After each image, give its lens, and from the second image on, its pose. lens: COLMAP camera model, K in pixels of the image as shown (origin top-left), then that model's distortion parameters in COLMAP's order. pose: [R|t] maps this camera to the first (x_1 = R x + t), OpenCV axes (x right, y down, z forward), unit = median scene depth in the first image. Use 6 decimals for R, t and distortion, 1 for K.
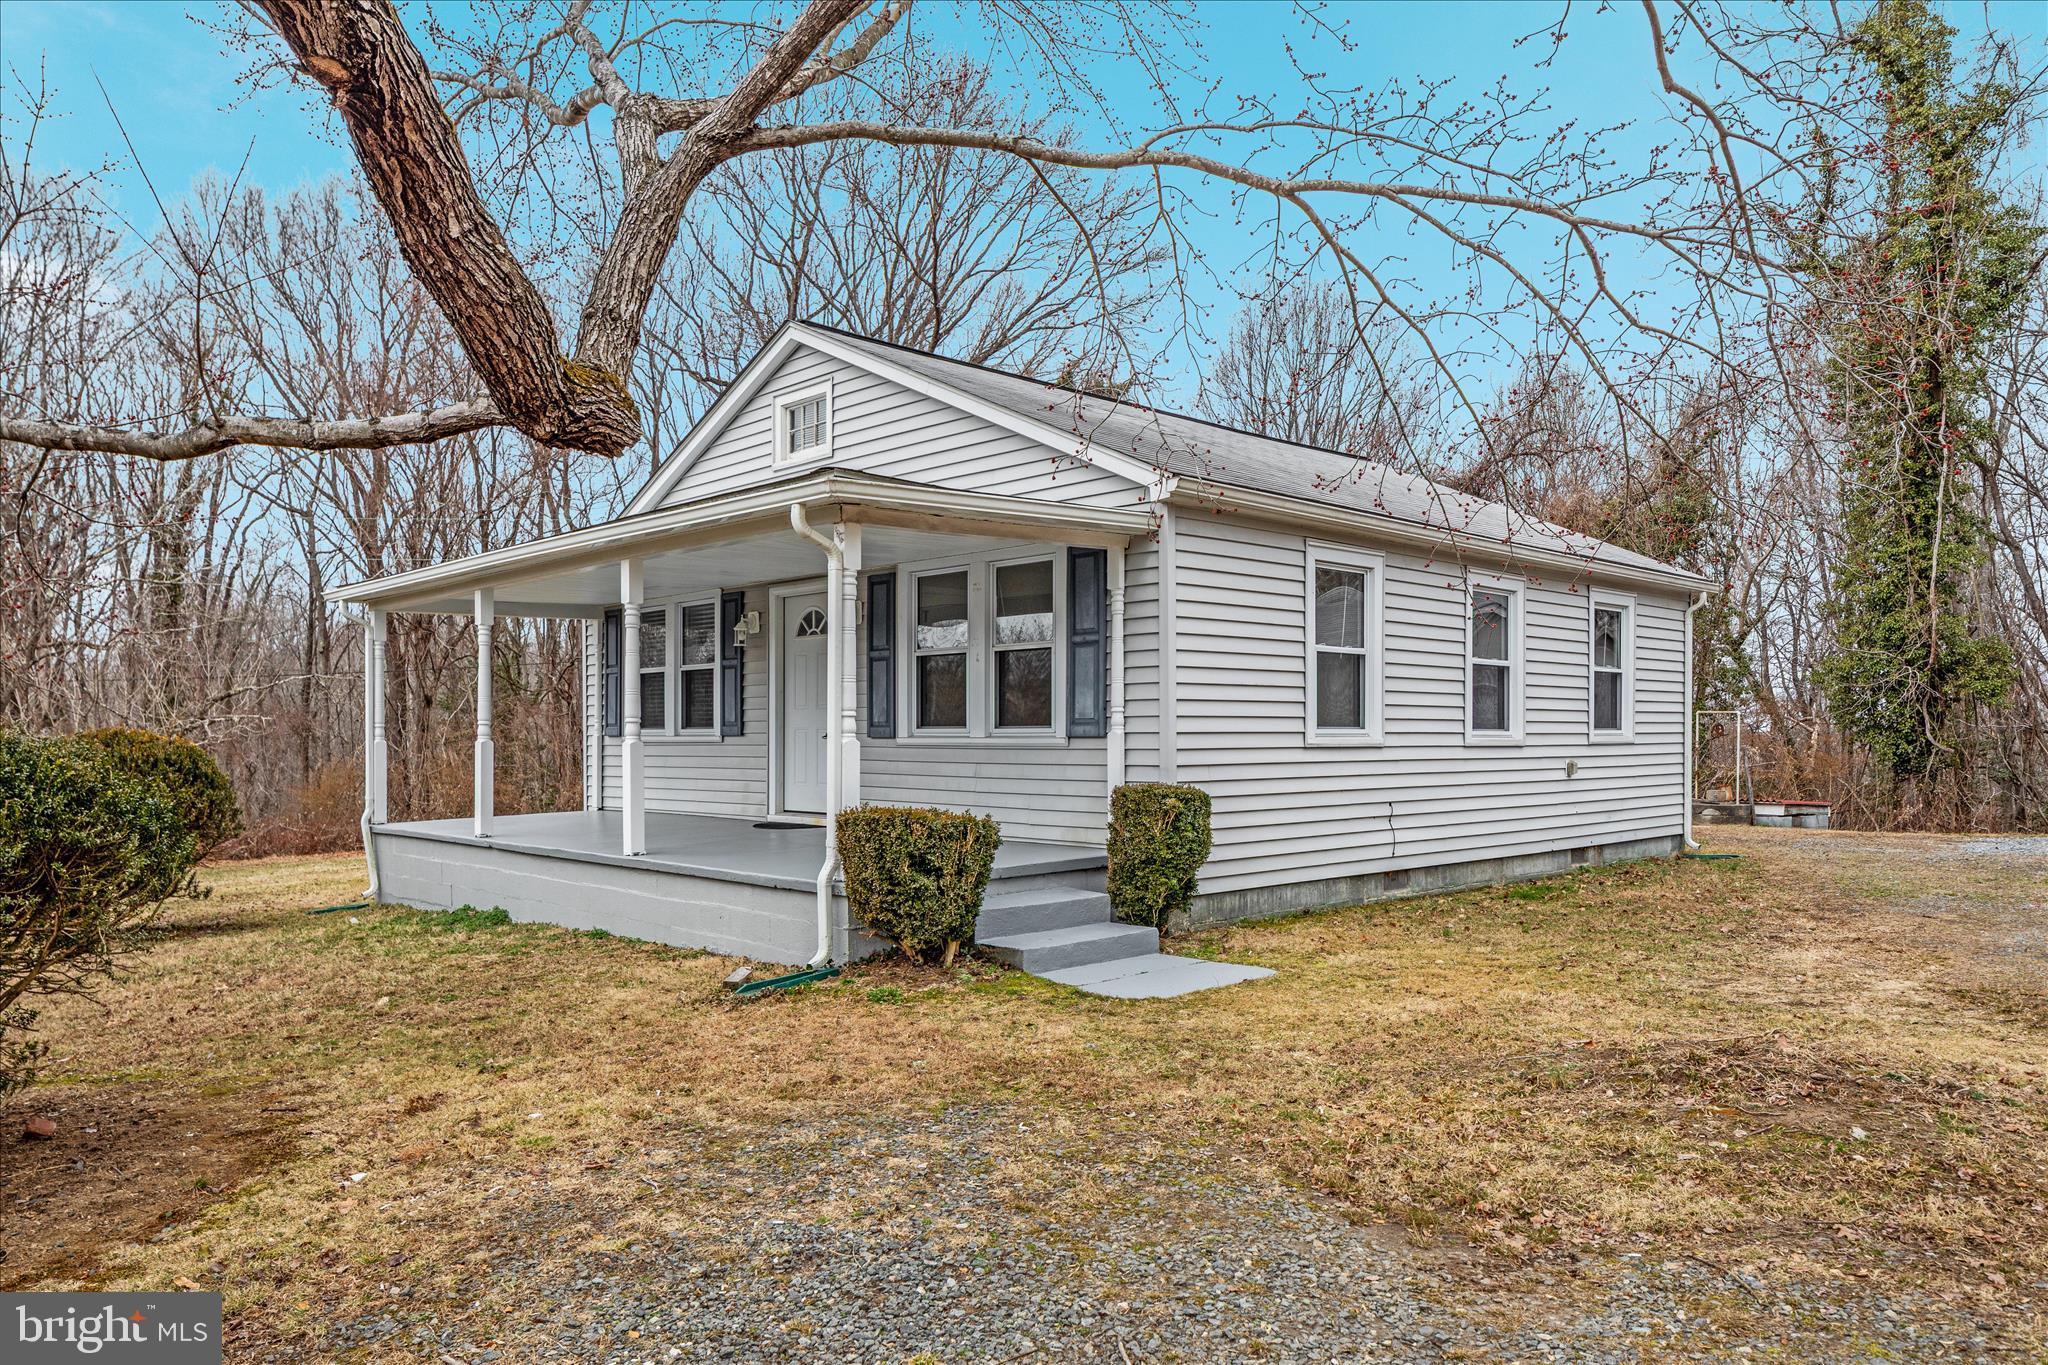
lens RADIAL K [[1375.6, 0, 1007.6], [0, 1375.6, 721.0], [0, 0, 1]] dist [0.002908, 0.000456]
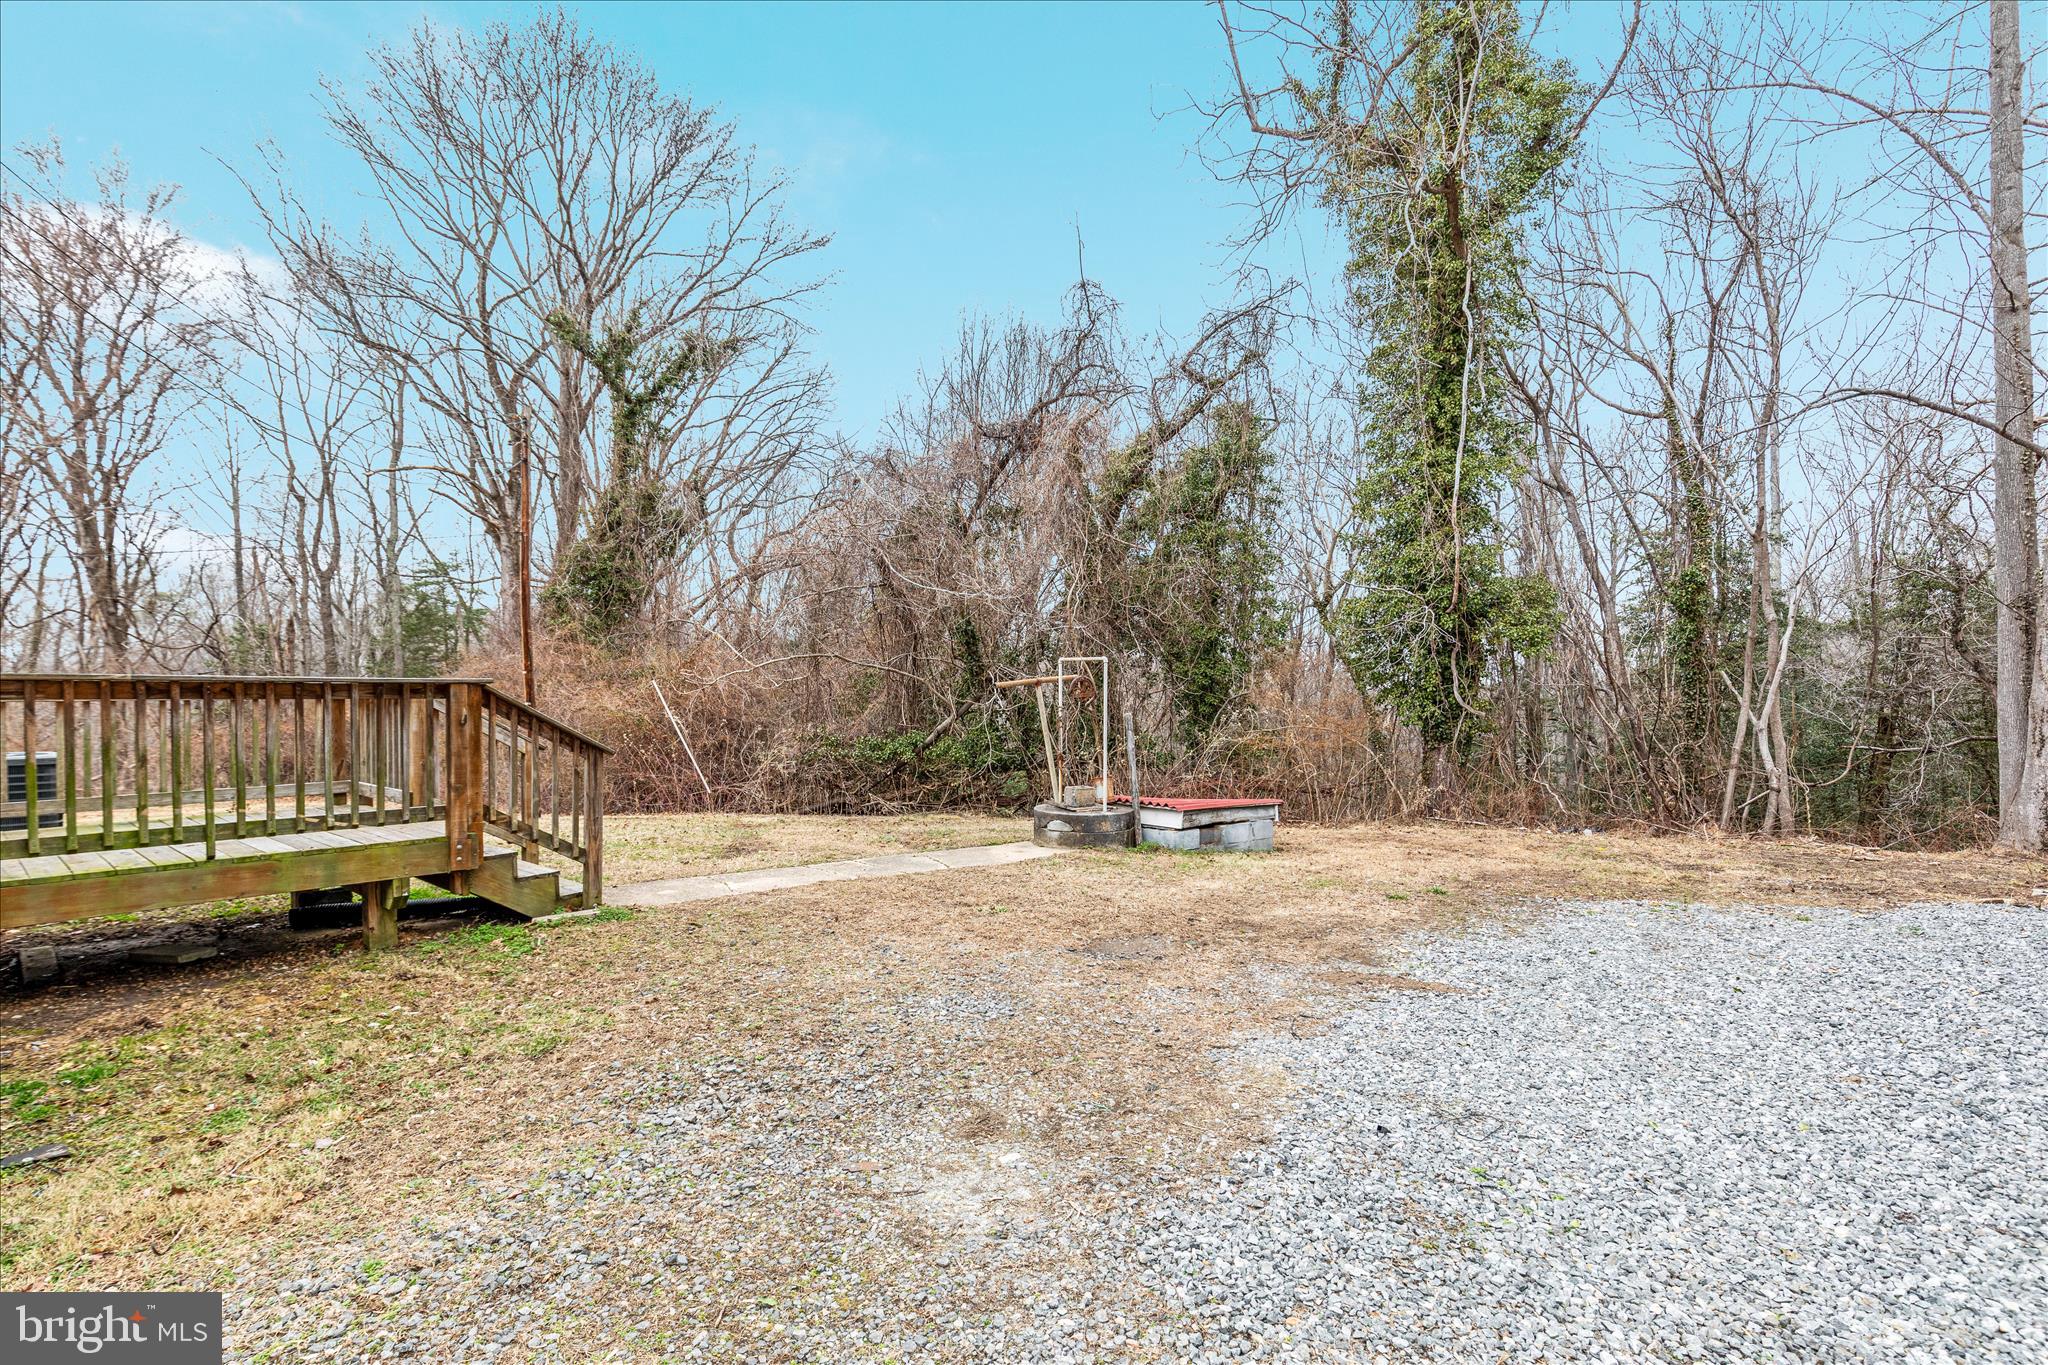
lens RADIAL K [[917.4, 0, 1021.6], [0, 917.4, 686.7], [0, 0, 1]] dist [0.004813, -0.000016]
pose [[0.996778, -0.001809, 0.080189, 0.182524], [0.001489, 0.999991, 0.004053, 0.001548], [-0.080195, -0.003920, 0.996771, 0.238022]]
